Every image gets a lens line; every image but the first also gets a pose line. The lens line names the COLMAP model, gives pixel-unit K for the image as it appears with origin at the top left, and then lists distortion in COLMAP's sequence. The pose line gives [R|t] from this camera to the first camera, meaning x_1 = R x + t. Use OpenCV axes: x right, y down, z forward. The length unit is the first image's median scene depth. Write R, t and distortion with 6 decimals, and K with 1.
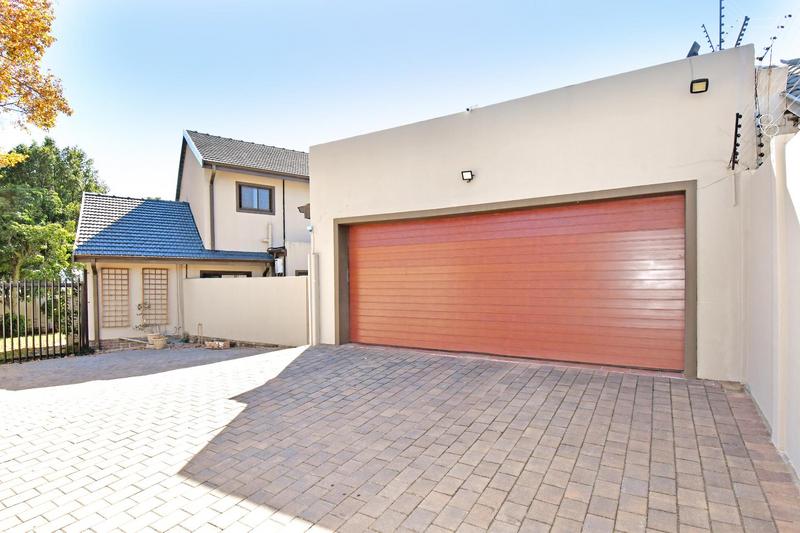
lens RADIAL K [[412.9, 0, 400.4], [0, 412.9, 273.5], [0, 0, 1]] dist [-0.003132, -0.000978]
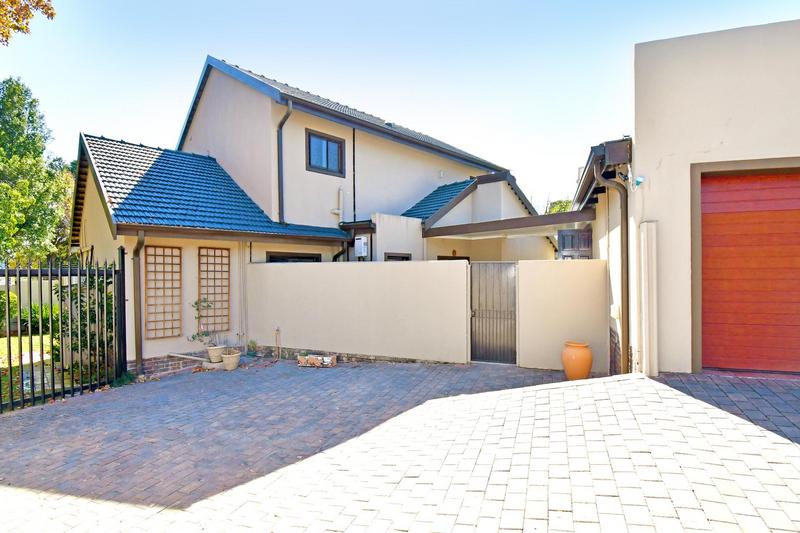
lens RADIAL K [[444.4, 0, 399.9], [0, 444.4, 261.6], [0, 0, 1]] dist [-0.005352, -0.003031]
pose [[0.990900, 0.006516, 0.134440, -0.388081], [-0.007044, 0.999969, 0.003457, 0.005550], [-0.134414, -0.004373, 0.990916, 0.244729]]
